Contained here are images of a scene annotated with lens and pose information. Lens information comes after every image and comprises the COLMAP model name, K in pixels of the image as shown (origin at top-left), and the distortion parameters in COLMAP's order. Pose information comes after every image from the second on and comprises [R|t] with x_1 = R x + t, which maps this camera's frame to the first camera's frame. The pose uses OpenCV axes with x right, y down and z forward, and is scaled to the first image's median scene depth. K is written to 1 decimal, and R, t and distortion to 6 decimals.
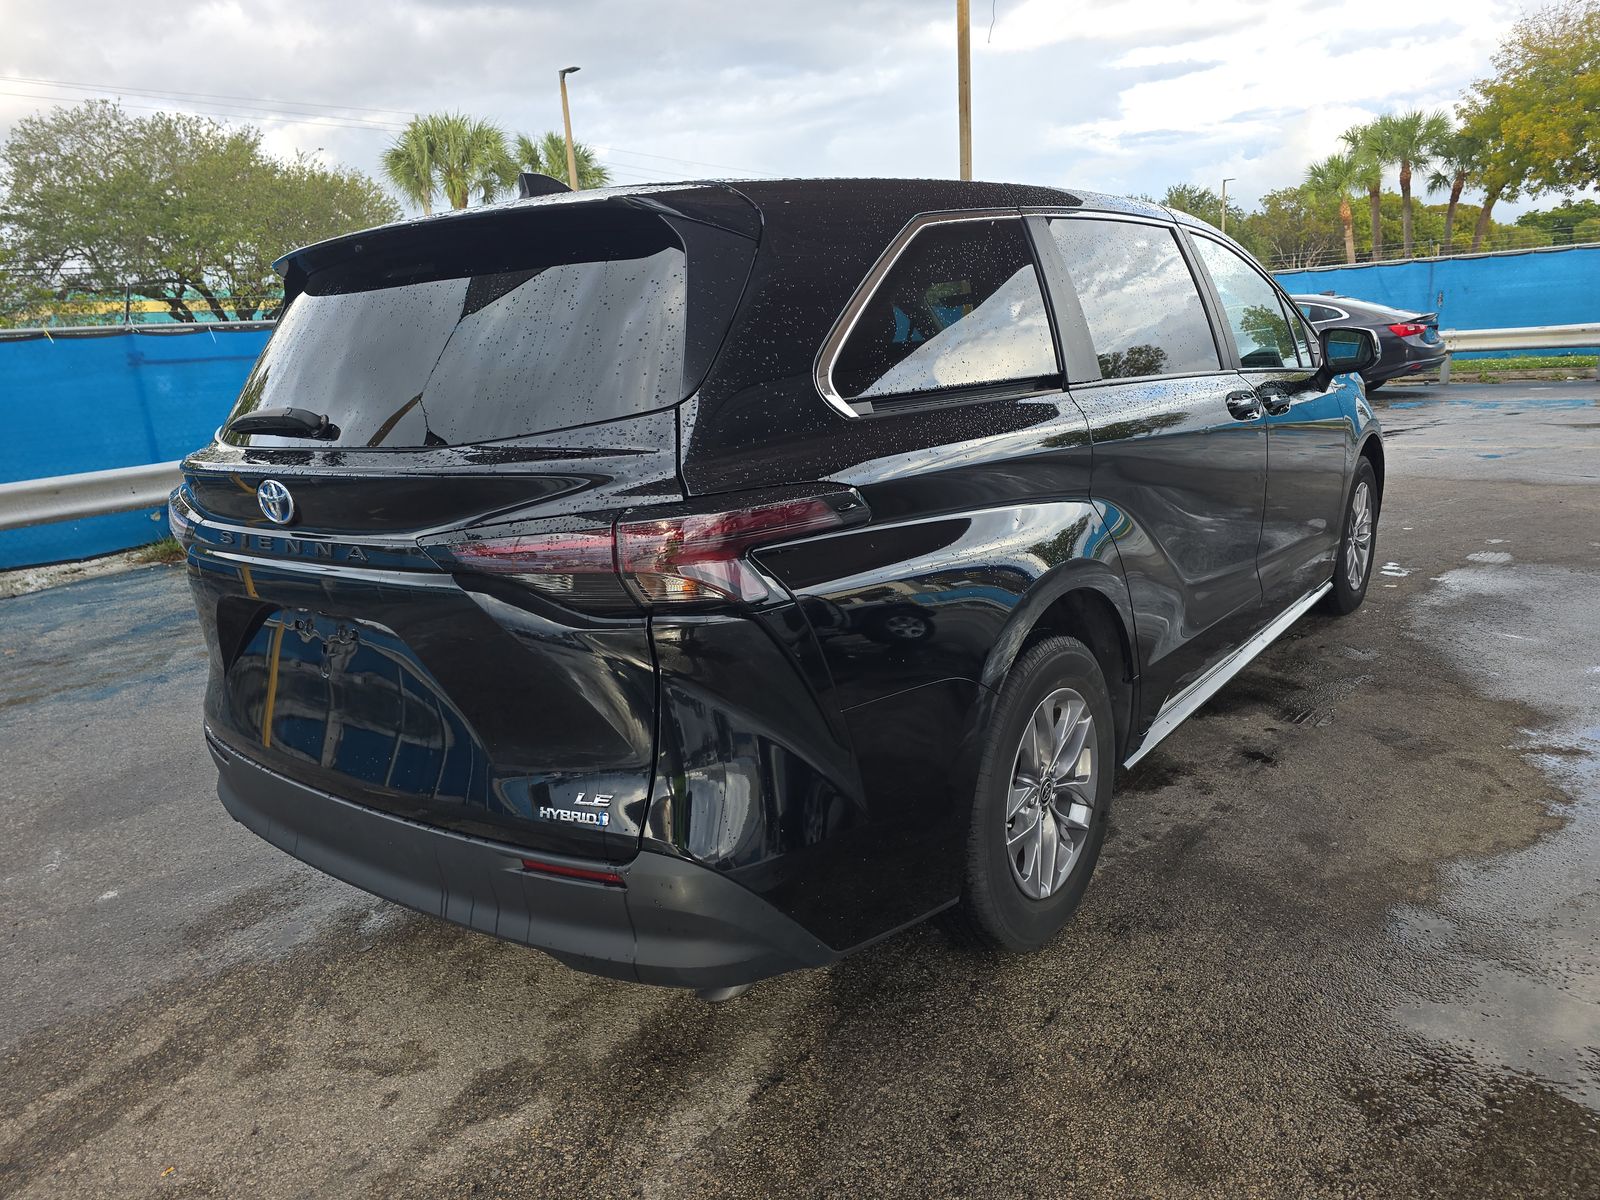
lens RADIAL K [[1076.5, 0, 800.0], [0, 1076.5, 600.0], [0, 0, 1]] dist [0.051077, -0.046557]
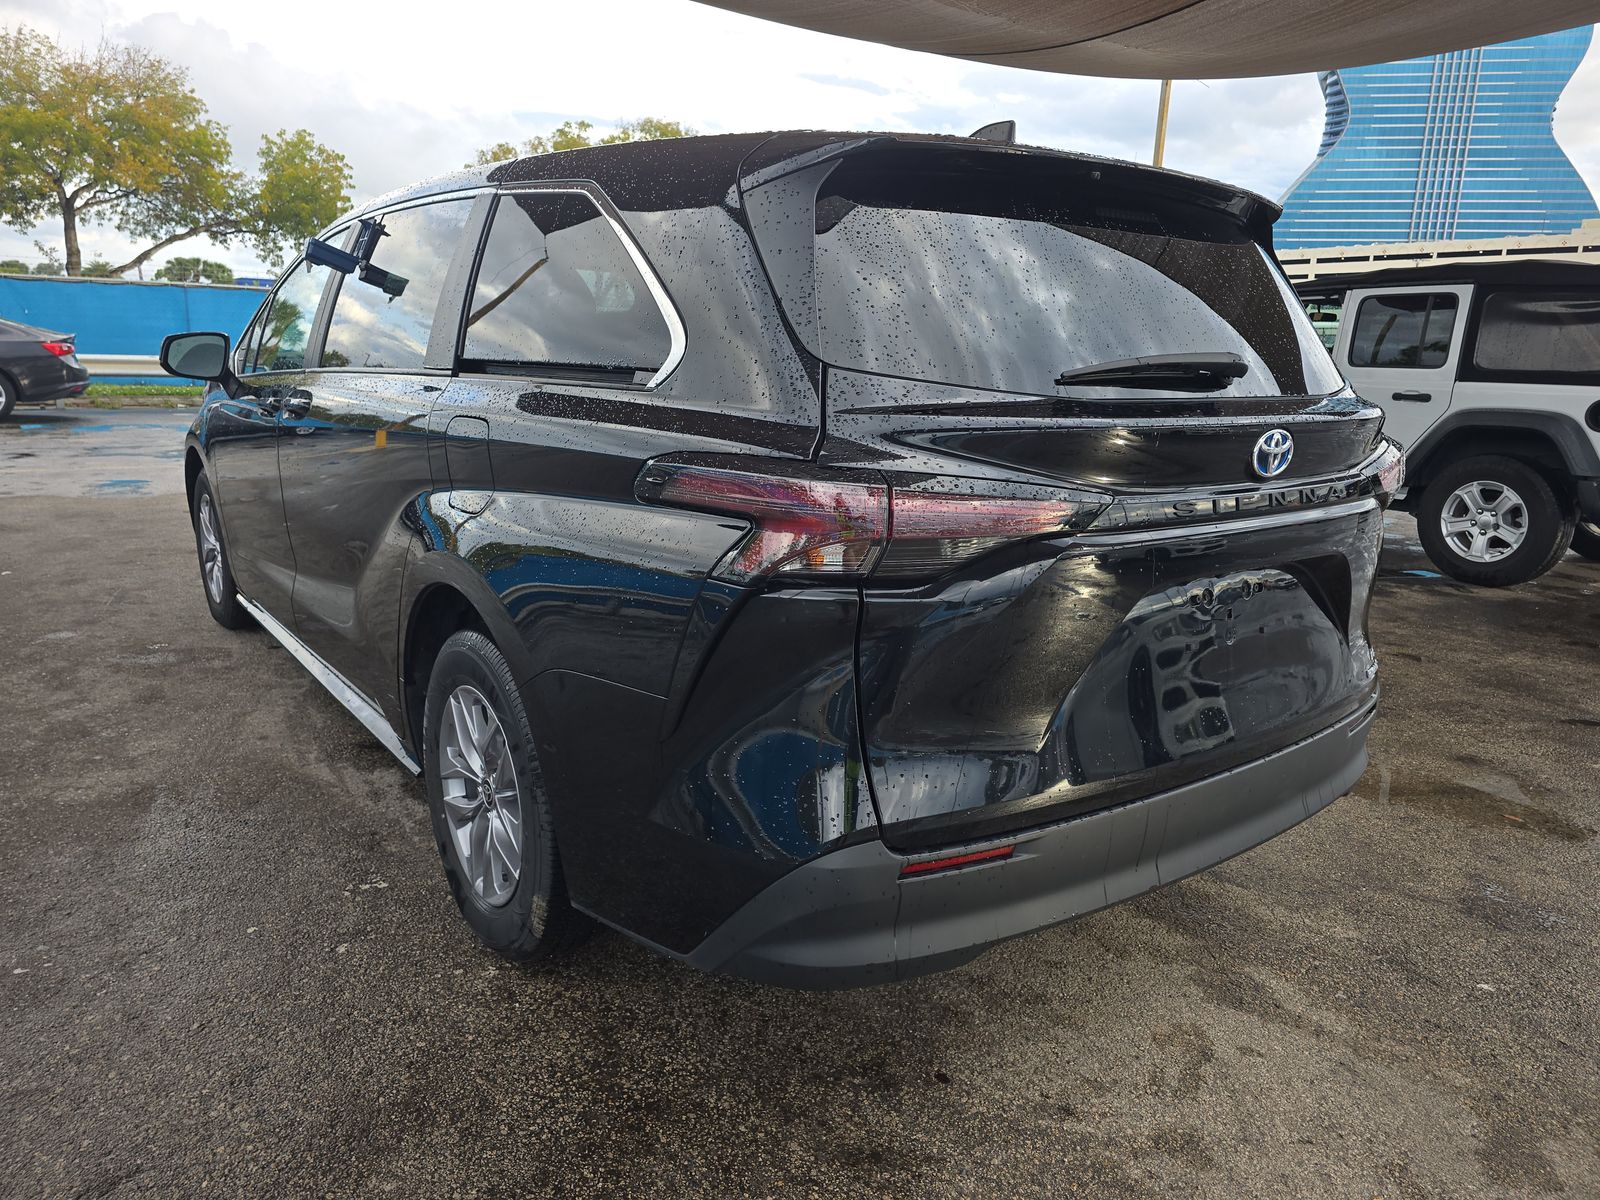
lens RADIAL K [[1086.0, 0, 791.3], [0, 1086.0, 605.7], [0, 0, 1]] dist [0.053656, -0.047027]
pose [[0.257336, -0.150869, 0.954472, -0.197827], [0.178712, 0.978129, 0.106425, -0.017909], [-0.949653, 0.143188, 0.278669, 0.151052]]
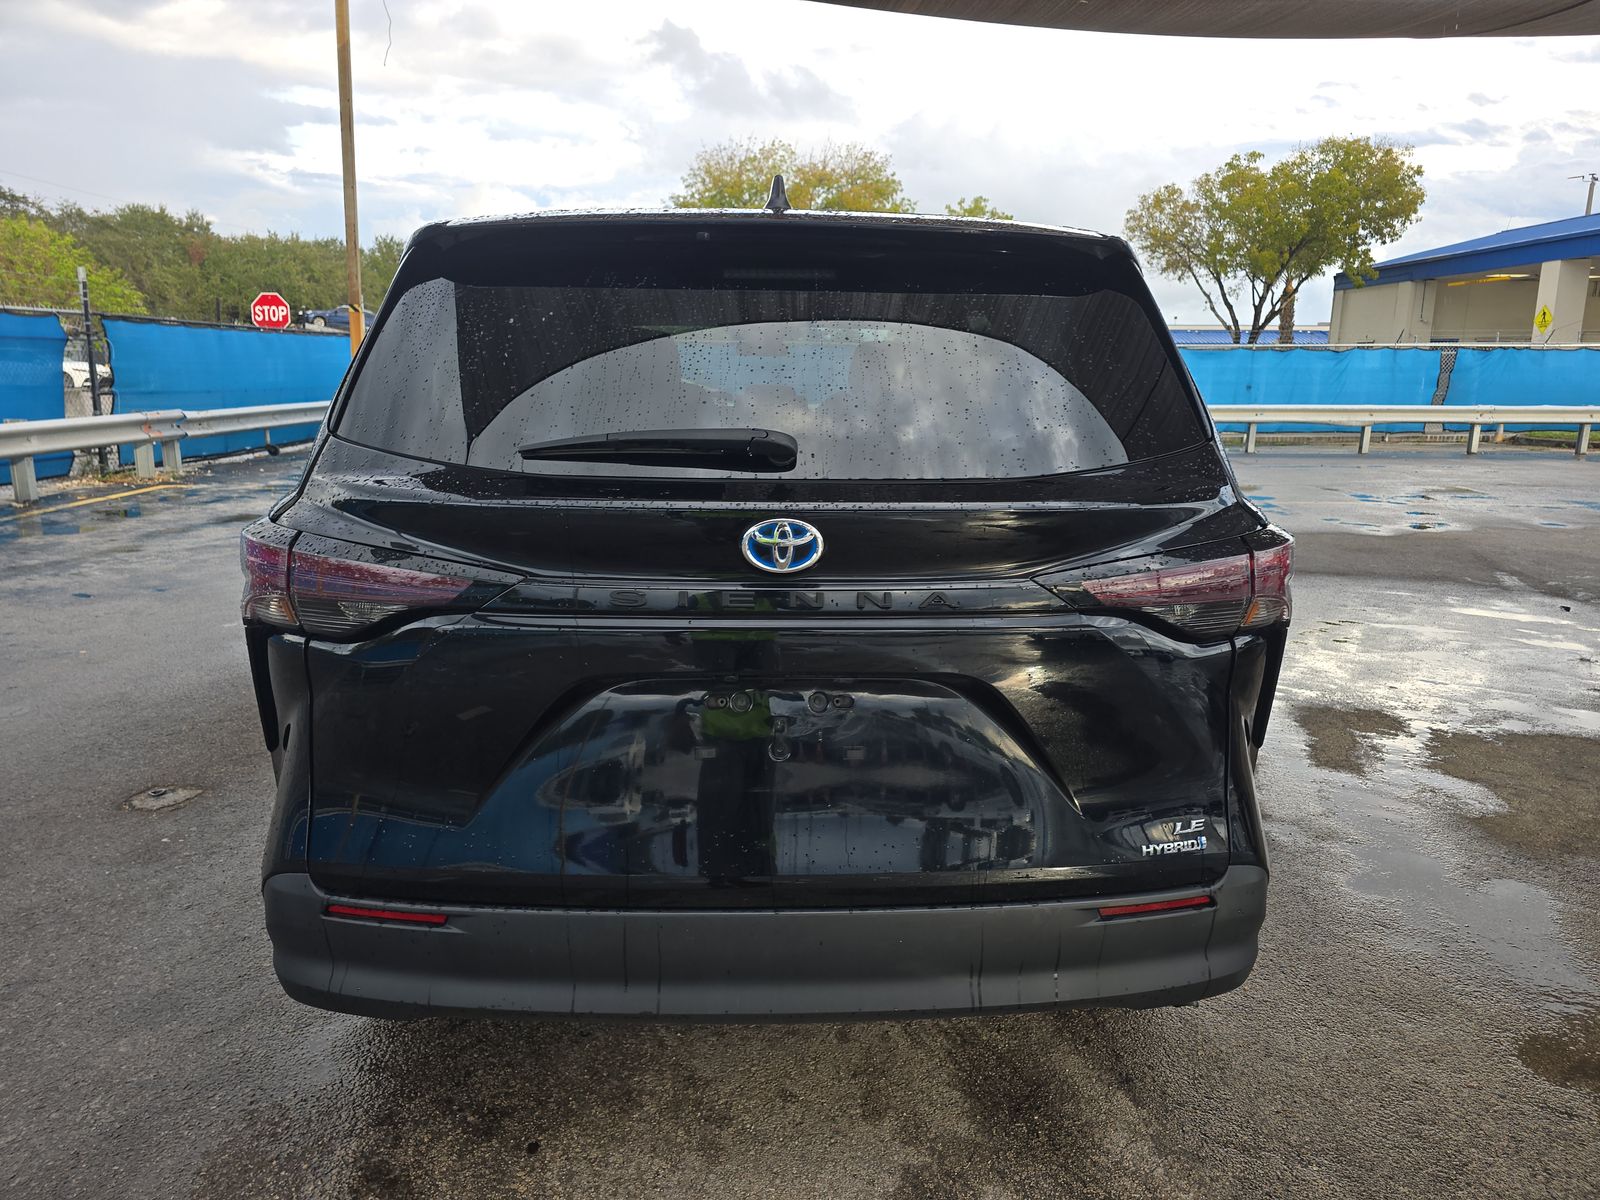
lens RADIAL K [[1086.0, 0, 791.3], [0, 1086.0, 605.7], [0, 0, 1]] dist [0.053656, -0.047027]
pose [[0.762860, -0.058471, 0.643915, -0.130450], [0.085267, 0.996302, -0.010548, -0.004886], [-0.640917, 0.062952, 0.765025, 0.051228]]
